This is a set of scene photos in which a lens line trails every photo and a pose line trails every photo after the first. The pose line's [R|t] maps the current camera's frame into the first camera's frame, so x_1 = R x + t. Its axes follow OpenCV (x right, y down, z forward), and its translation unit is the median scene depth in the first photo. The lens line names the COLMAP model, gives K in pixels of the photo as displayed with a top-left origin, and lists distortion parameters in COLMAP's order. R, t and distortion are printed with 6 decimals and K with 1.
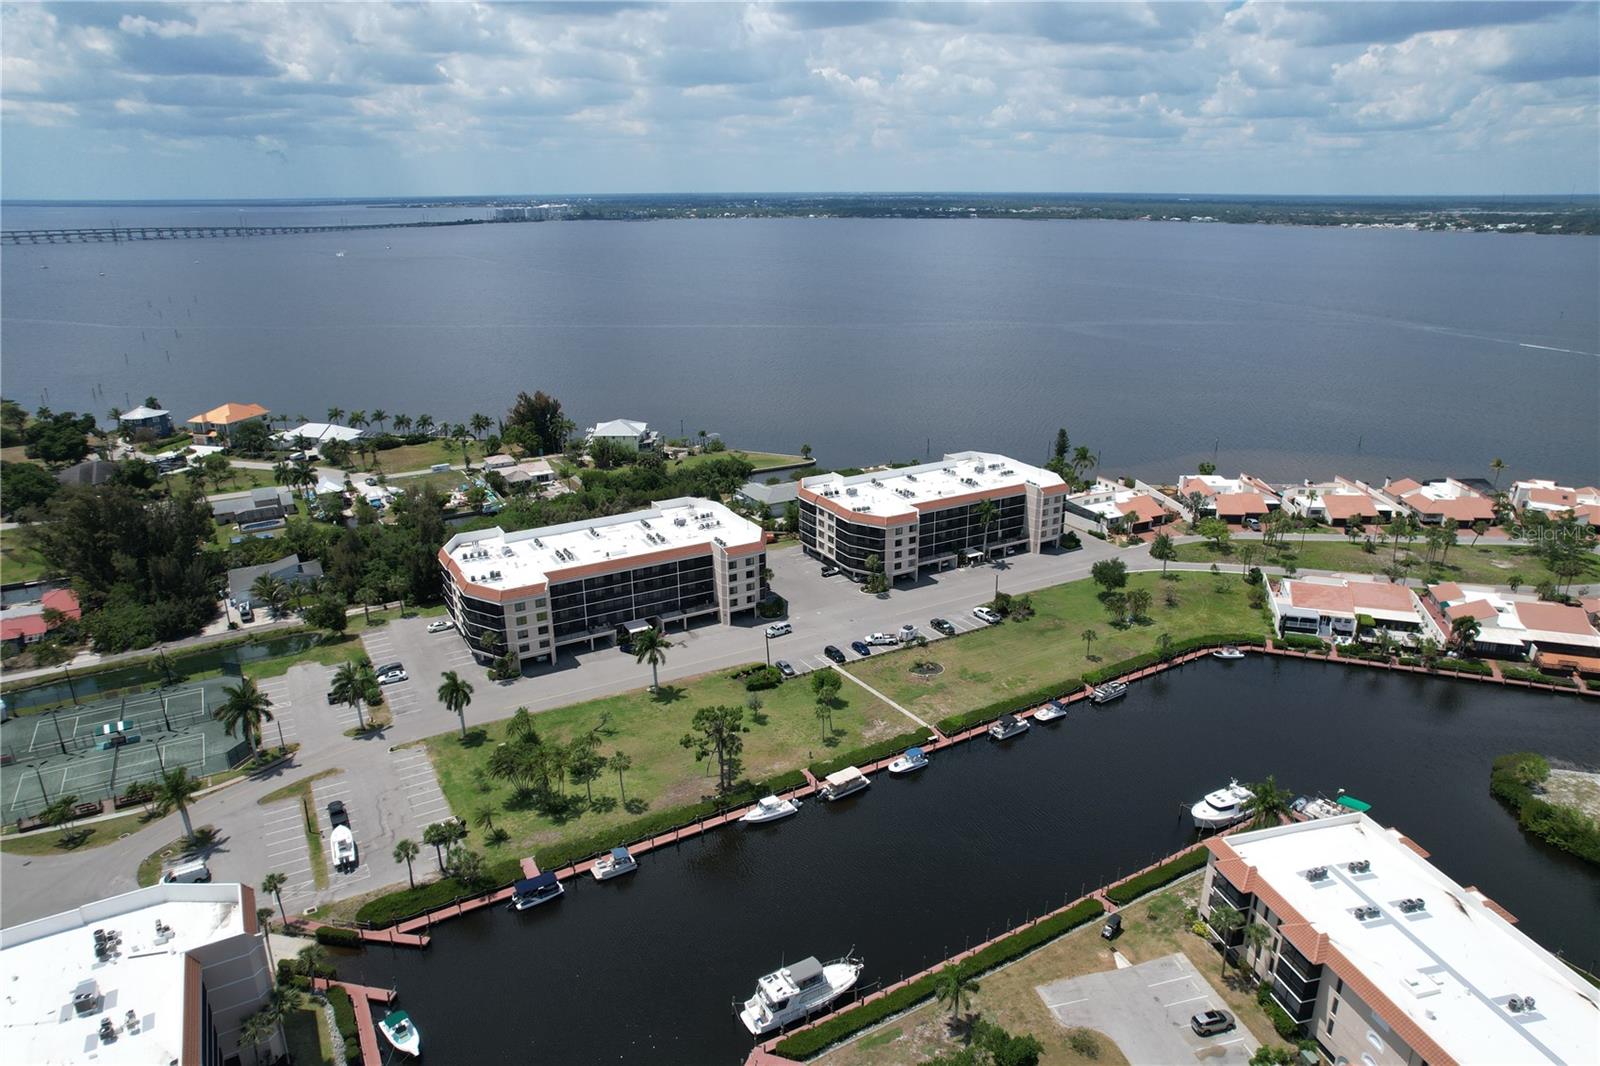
lens RADIAL K [[1019.1, 0, 803.7], [0, 1019.1, 544.4], [0, 0, 1]] dist [-0.081673, 0.074748]
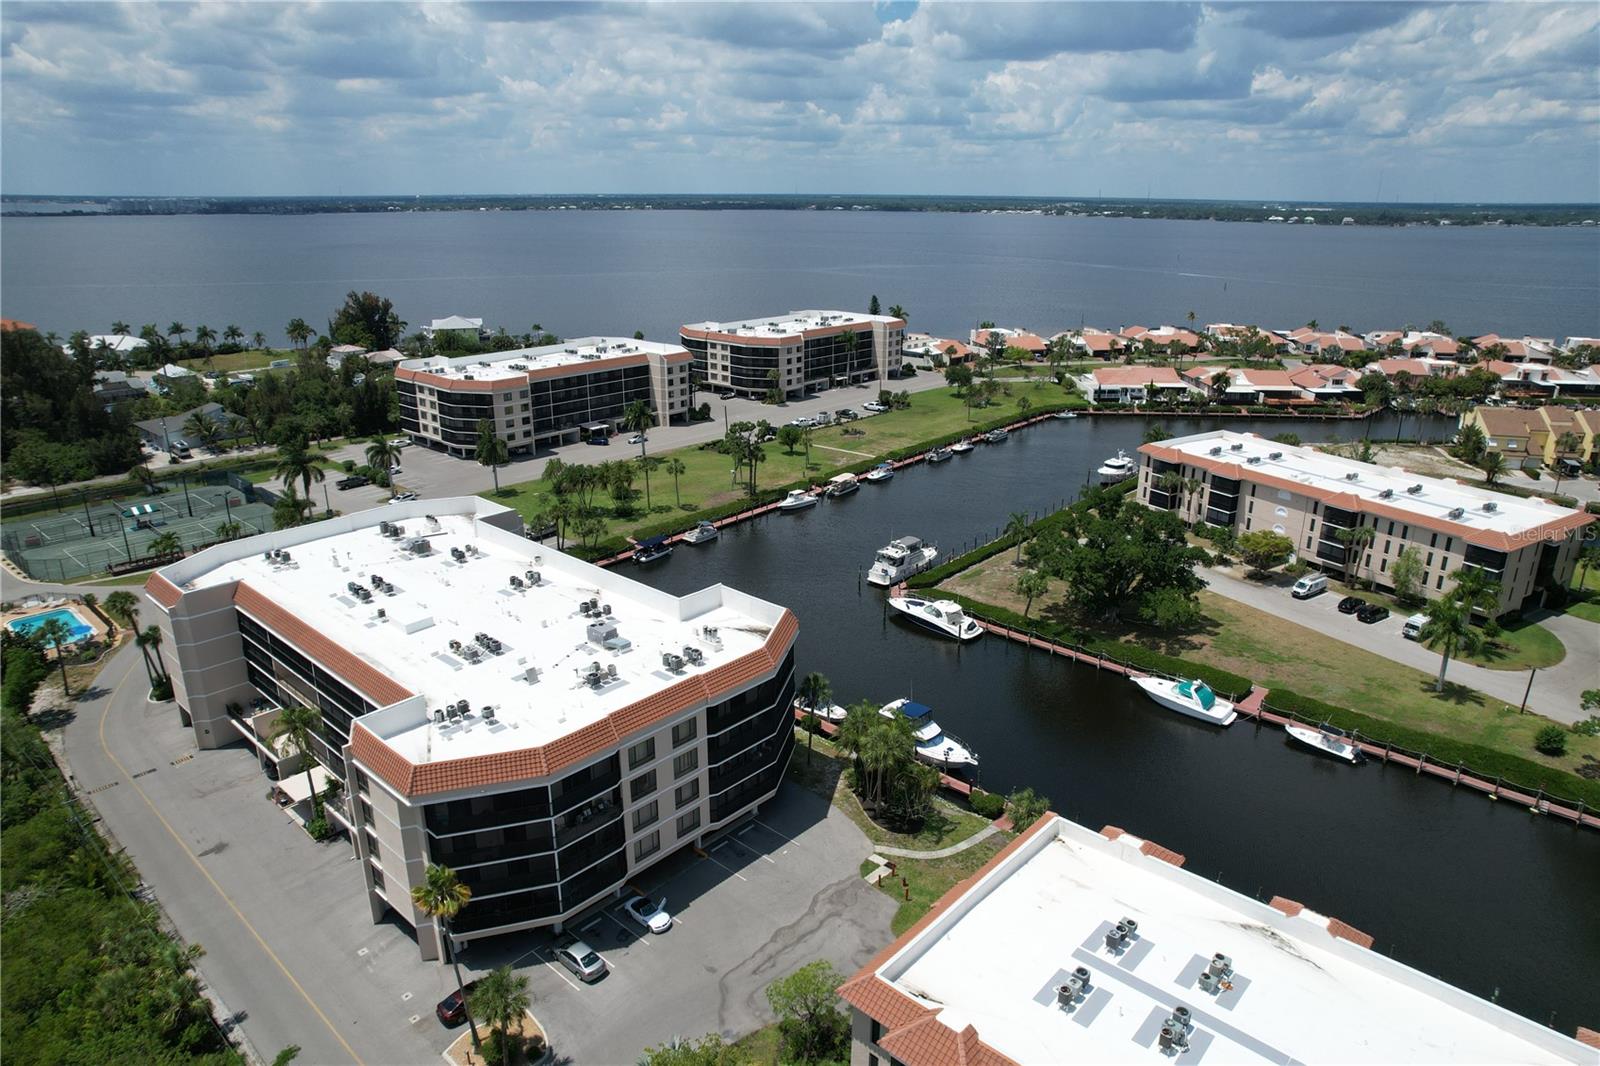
lens RADIAL K [[1021.3, 0, 803.4], [0, 1021.3, 541.9], [0, 0, 1]] dist [-0.084364, 0.077675]
pose [[0.949256, -0.095184, 0.299755, -0.284004], [0.097109, 0.995237, 0.008504, 0.213414], [-0.299137, 0.021037, 0.953978, -0.127838]]
